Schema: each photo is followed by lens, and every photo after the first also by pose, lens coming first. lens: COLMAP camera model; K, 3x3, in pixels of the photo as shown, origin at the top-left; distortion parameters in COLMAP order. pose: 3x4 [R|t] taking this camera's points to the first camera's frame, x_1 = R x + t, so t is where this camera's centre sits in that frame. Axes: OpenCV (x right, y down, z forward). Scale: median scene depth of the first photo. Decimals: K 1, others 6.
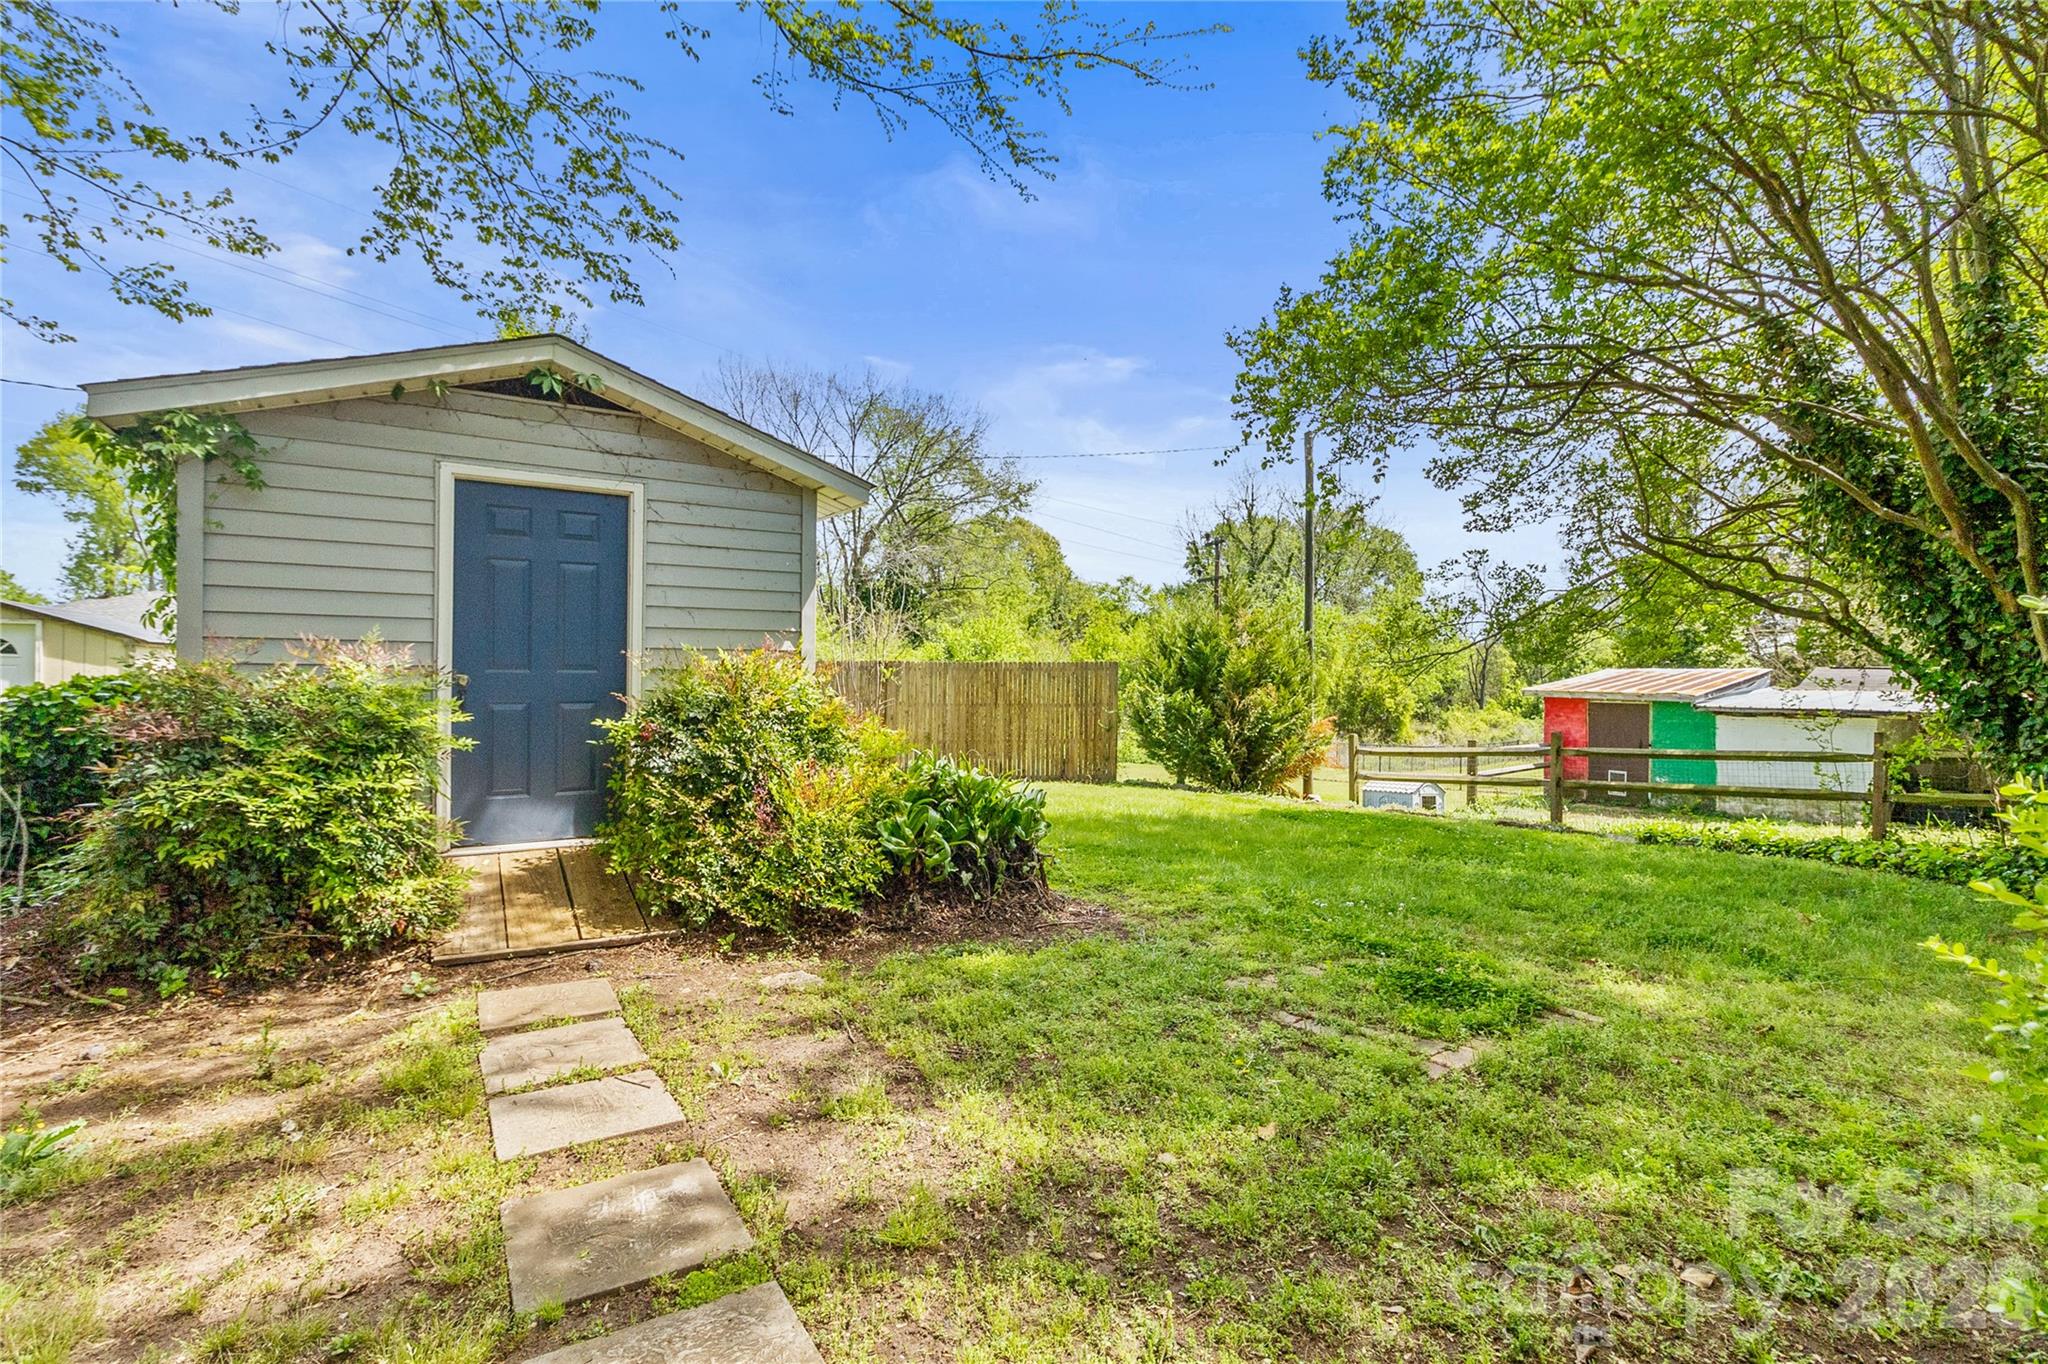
lens RADIAL K [[958.0, 0, 1035.6], [0, 958.0, 688.3], [0, 0, 1]] dist [0.004654, 0.002373]
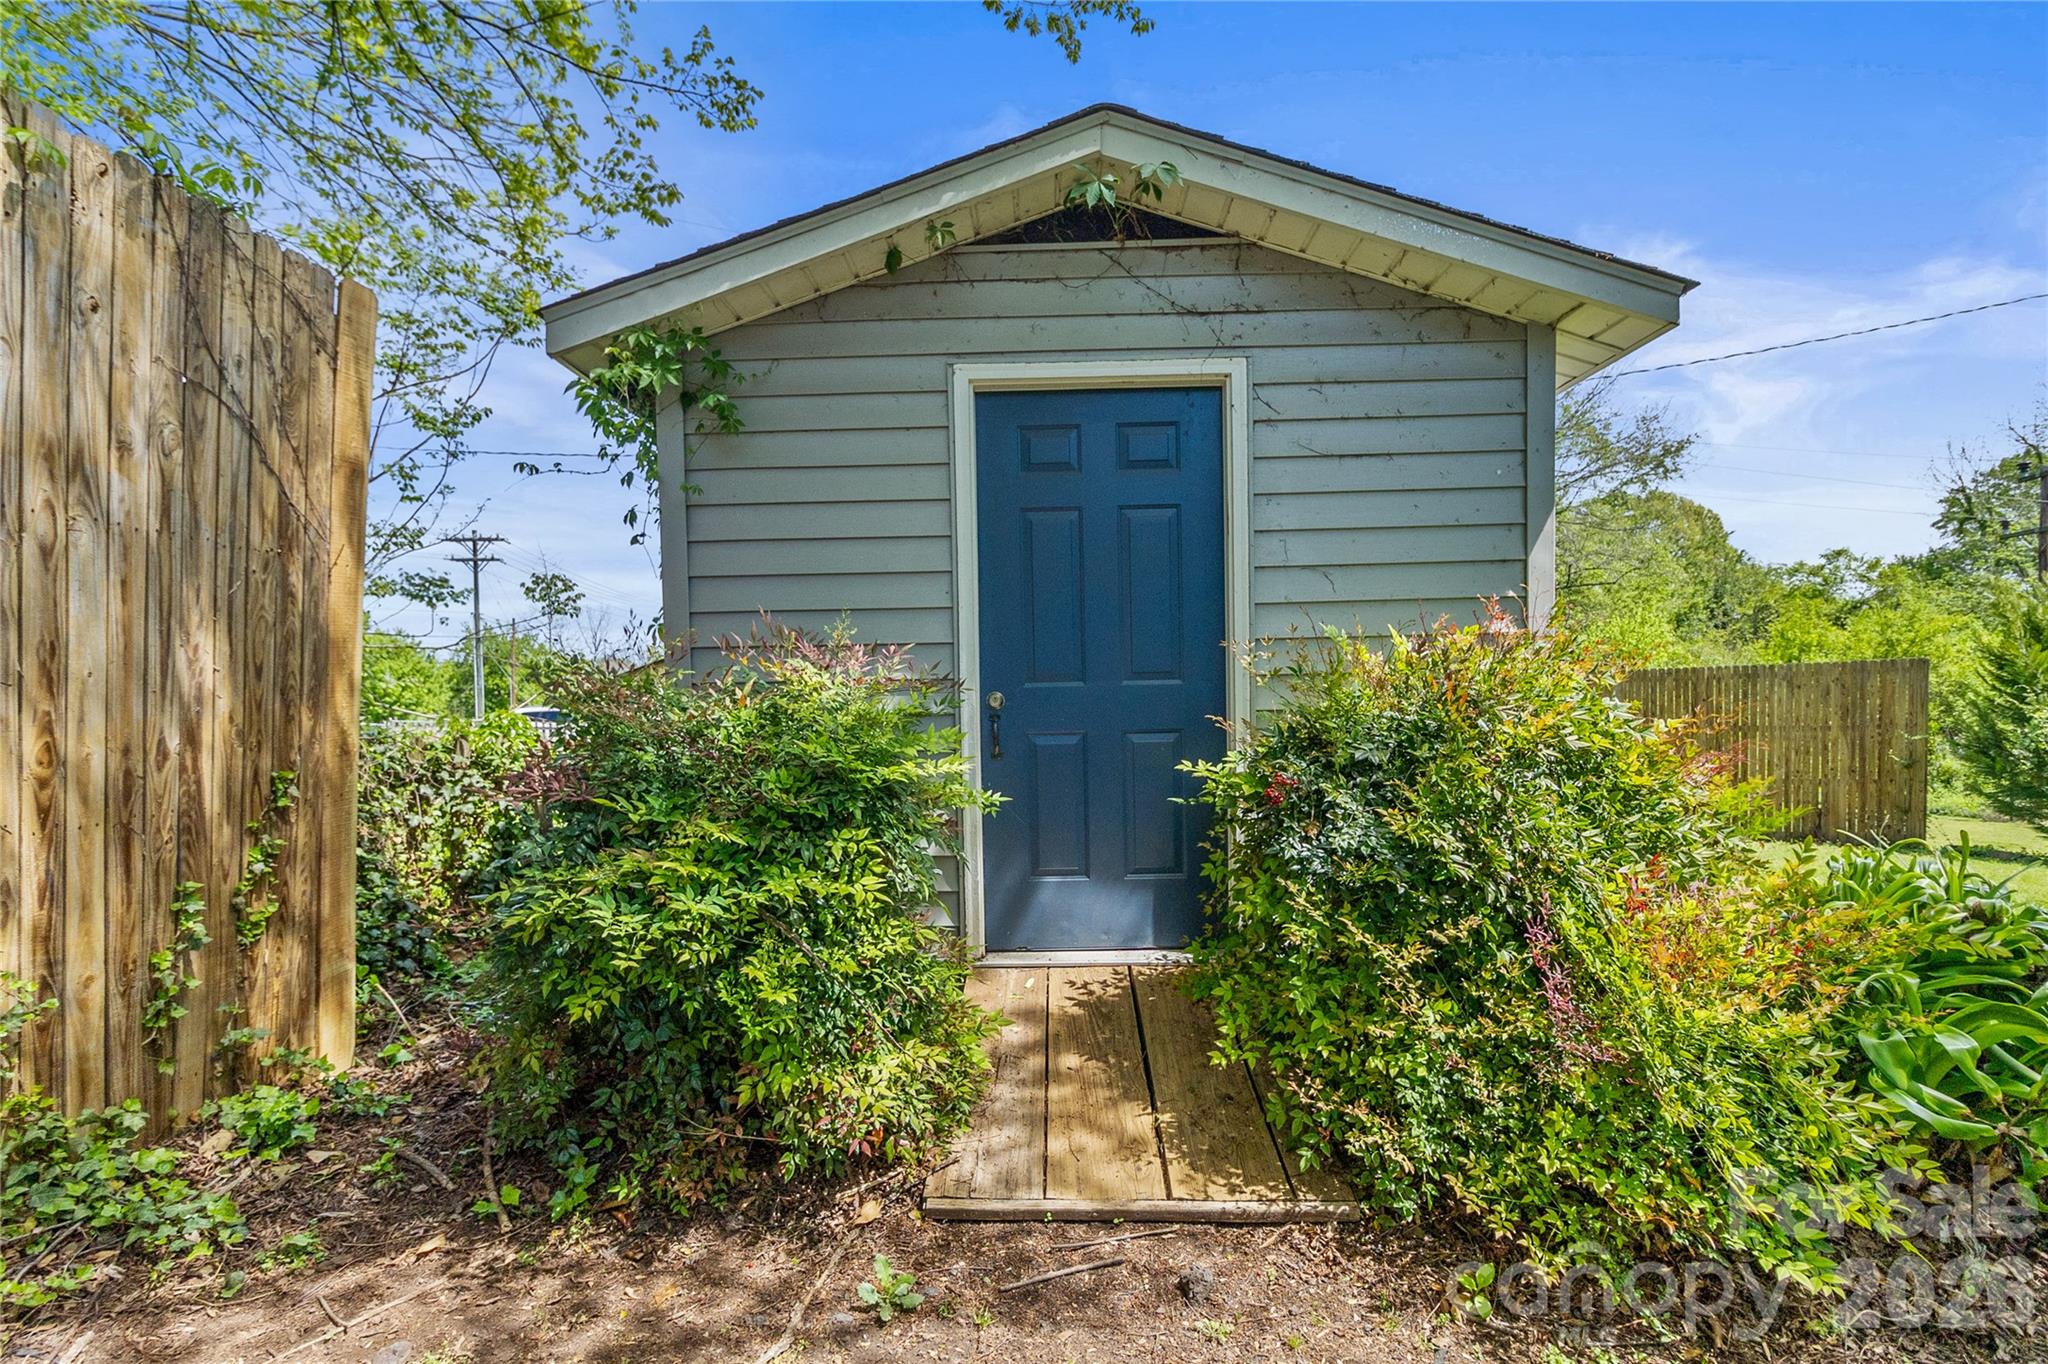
lens RADIAL K [[958.0, 0, 1029.1], [0, 958.0, 694.5], [0, 0, 1]] dist [0.004654, 0.002373]
pose [[0.838724, -0.030513, -0.543701, -0.231415], [0.019412, 0.999470, -0.026145, 0.005344], [0.544210, 0.011374, 0.838872, 0.487125]]
